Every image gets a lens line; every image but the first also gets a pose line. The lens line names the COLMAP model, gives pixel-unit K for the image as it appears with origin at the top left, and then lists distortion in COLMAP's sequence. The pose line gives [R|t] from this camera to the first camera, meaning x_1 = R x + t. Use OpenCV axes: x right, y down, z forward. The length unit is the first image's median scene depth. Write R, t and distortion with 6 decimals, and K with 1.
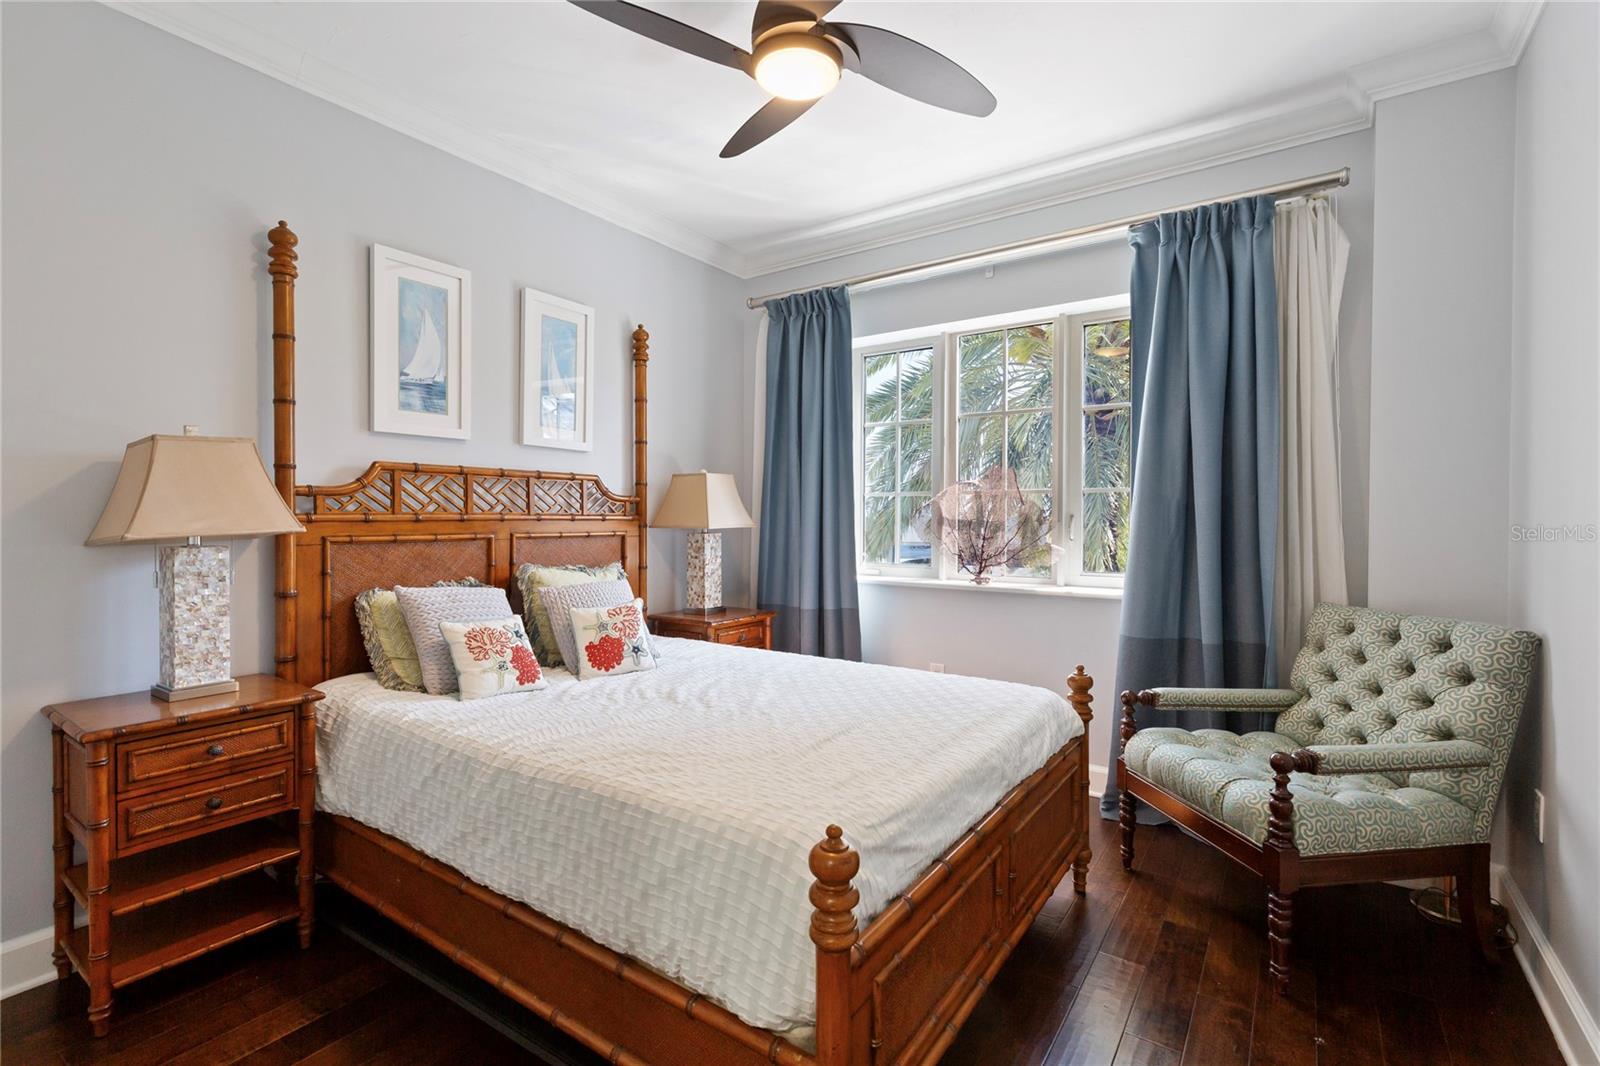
lens RADIAL K [[731.9, 0, 799.6], [0, 731.9, 525.8], [0, 0, 1]] dist [0.016193, -0.005003]
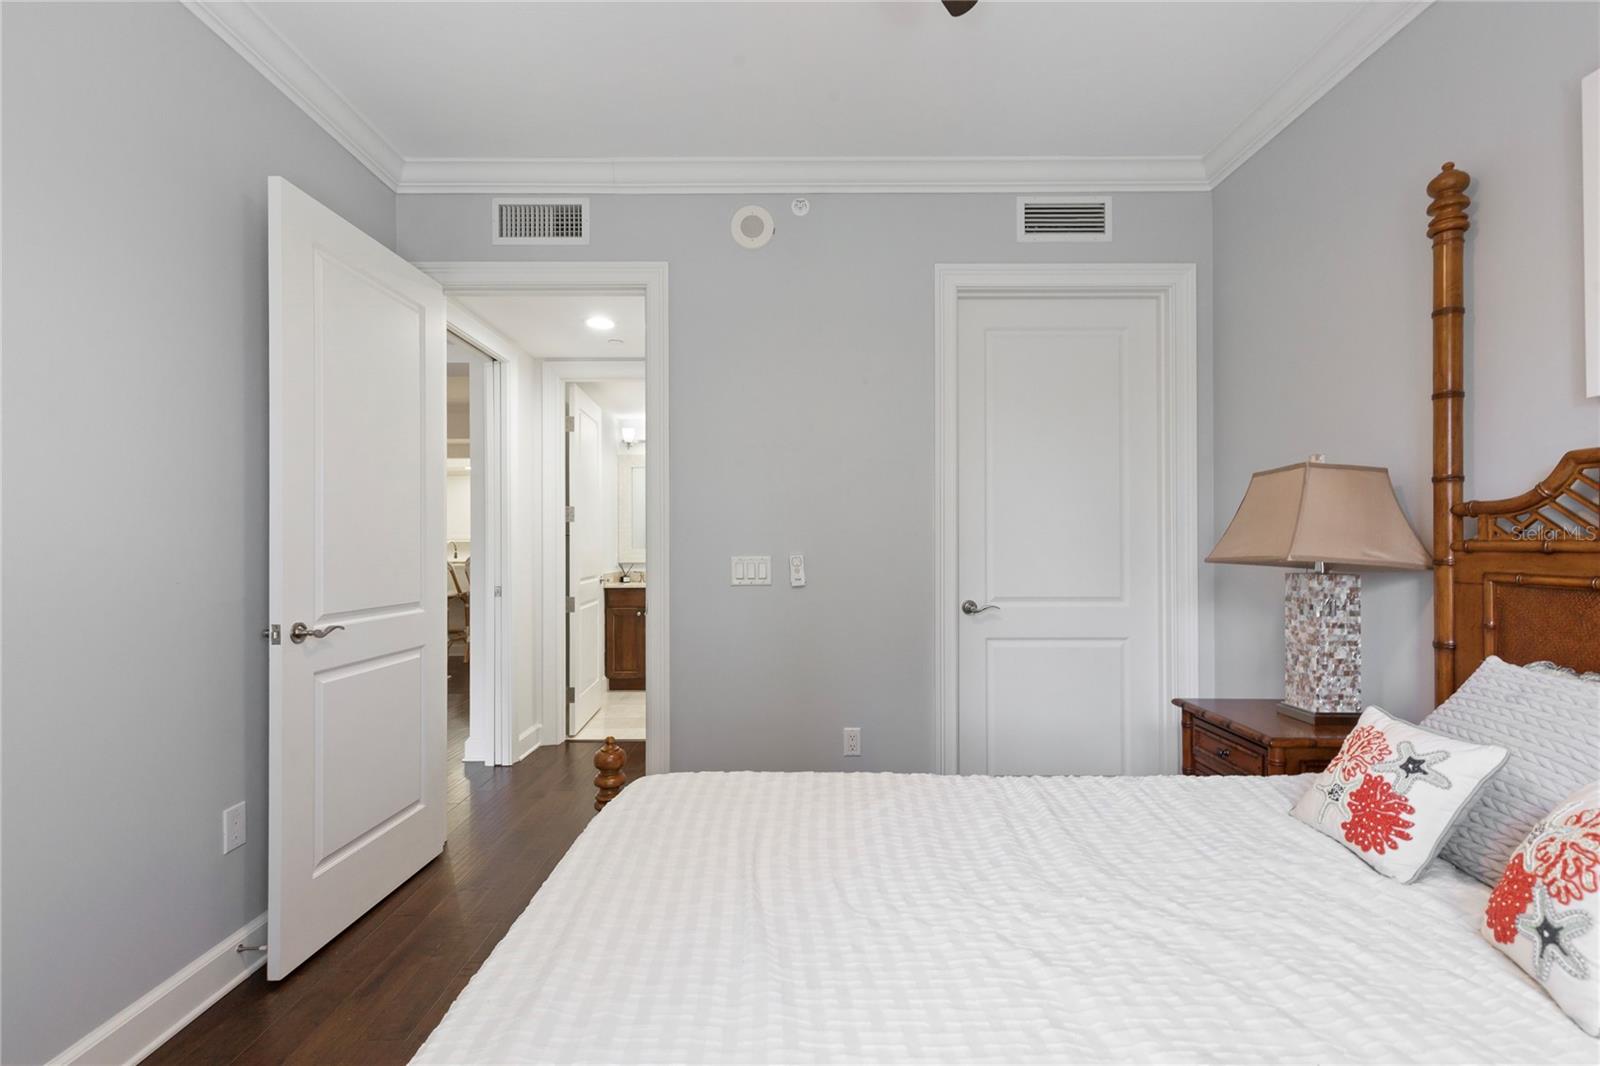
lens RADIAL K [[731.9, 0, 800.1], [0, 731.9, 539.3], [0, 0, 1]] dist [0.016193, -0.005003]
pose [[-0.829000, 0.003071, -0.559240, 0.304388], [0.001343, 0.999993, 0.003501, -0.021540], [0.559247, 0.002151, -0.828999, 1.252274]]
